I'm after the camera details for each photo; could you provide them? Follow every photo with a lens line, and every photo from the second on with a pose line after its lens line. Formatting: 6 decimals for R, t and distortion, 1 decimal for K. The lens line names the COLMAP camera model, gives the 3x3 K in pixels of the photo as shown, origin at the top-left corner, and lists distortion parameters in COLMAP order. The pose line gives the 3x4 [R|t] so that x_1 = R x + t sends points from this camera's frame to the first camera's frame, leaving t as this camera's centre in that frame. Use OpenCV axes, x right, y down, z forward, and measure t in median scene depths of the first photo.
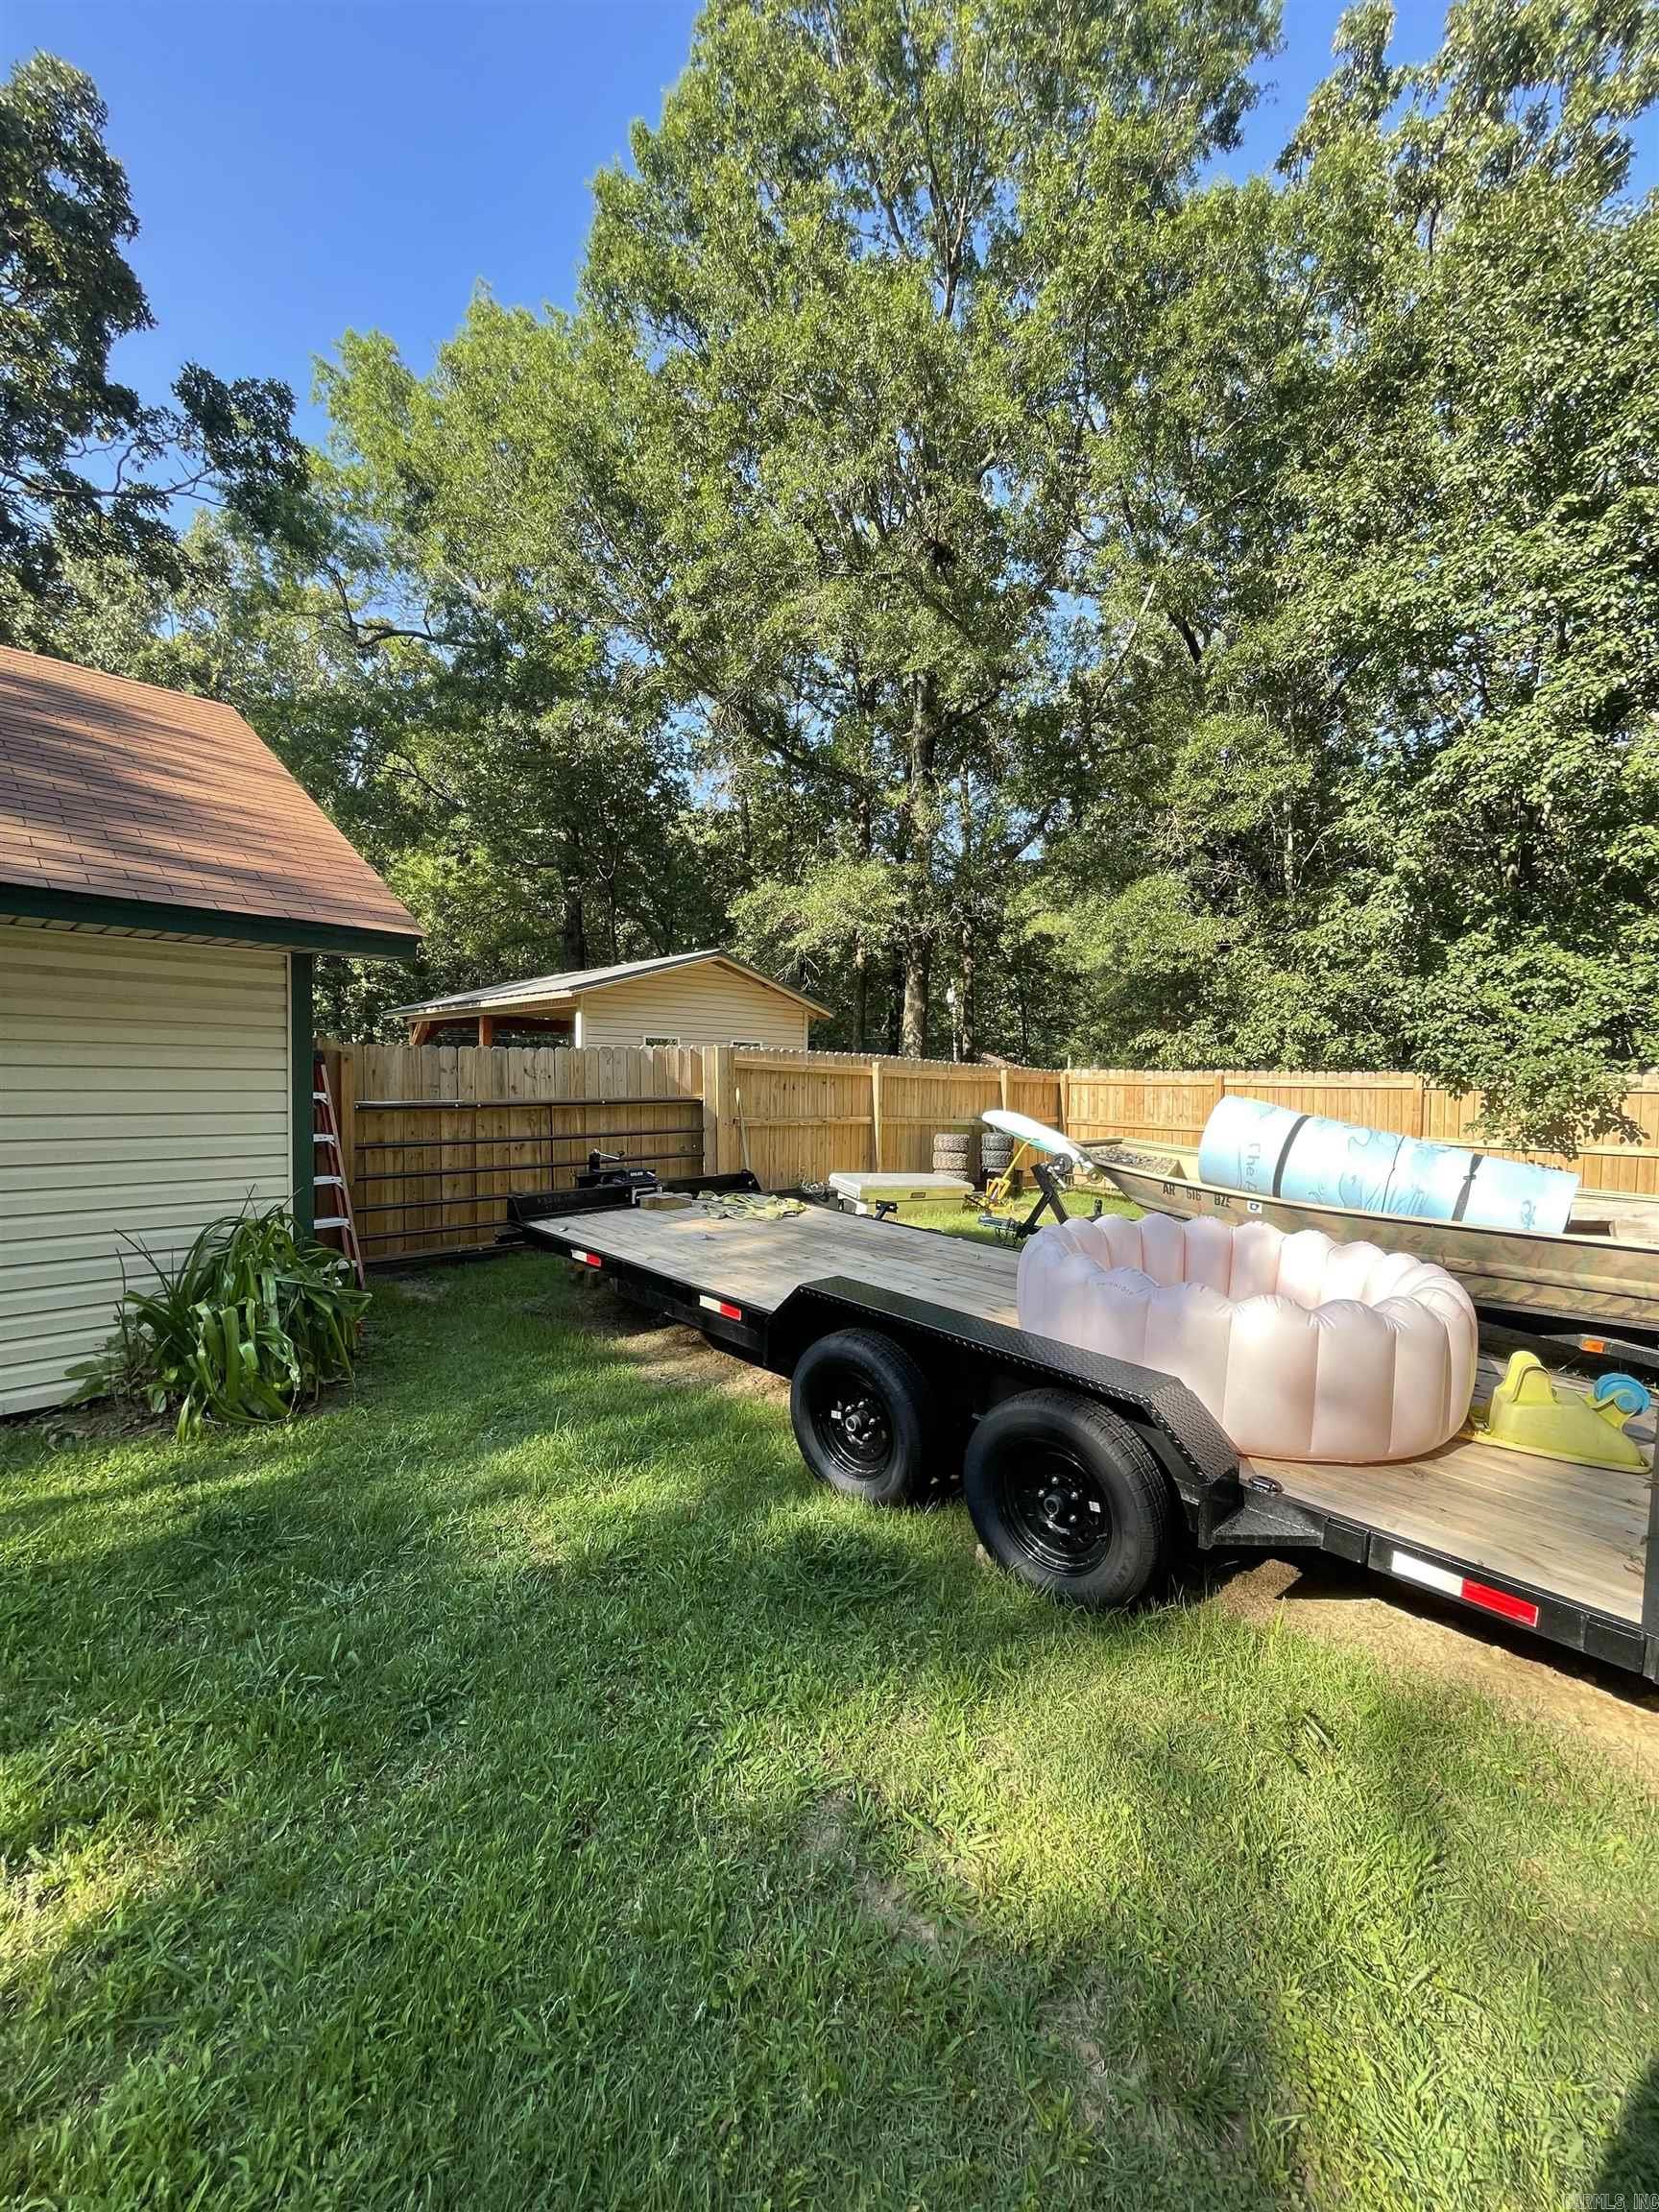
lens RADIAL K [[900.5, 0, 828.8], [0, 900.5, 1107.2], [0, 0, 1]] dist [0.002660, 0.000407]
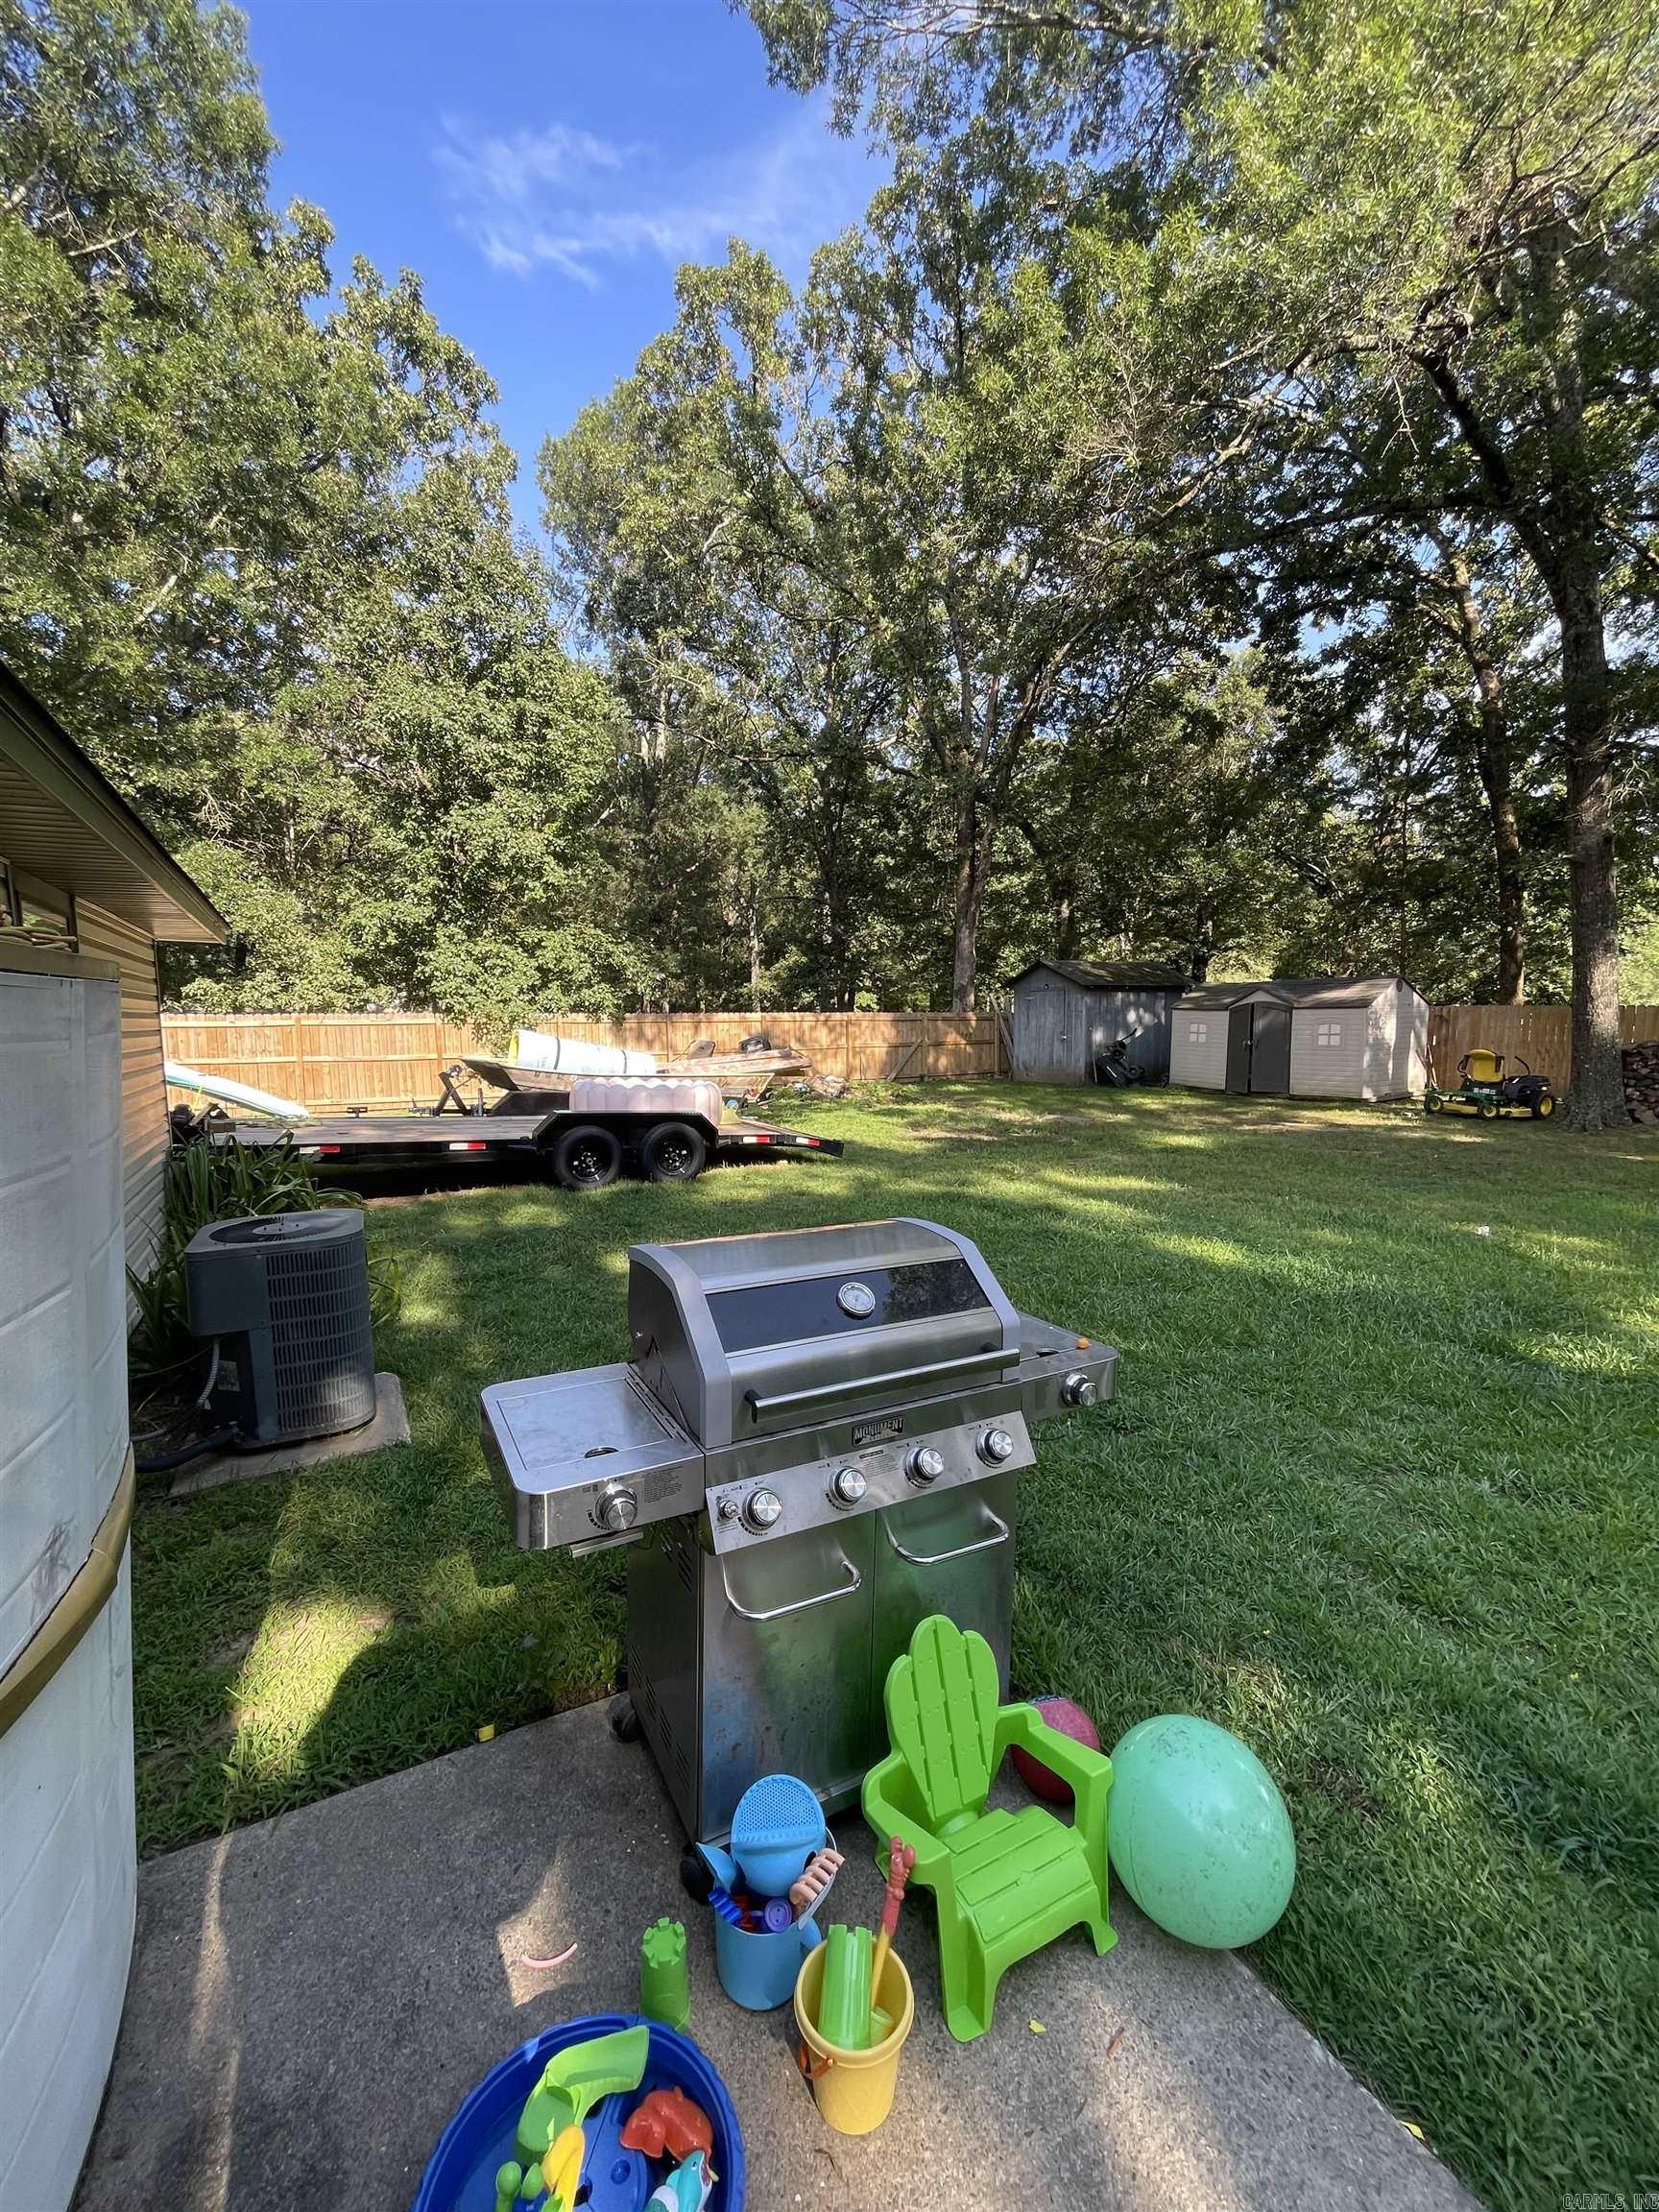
lens RADIAL K [[900.5, 0, 824.2], [0, 900.5, 1105.2], [0, 0, 1]] dist [0.002660, 0.000407]
pose [[0.296427, -0.113235, 0.948319, -0.687210], [0.043599, 0.993516, 0.105004, -0.015329], [-0.954060, 0.010220, 0.299442, -0.130110]]
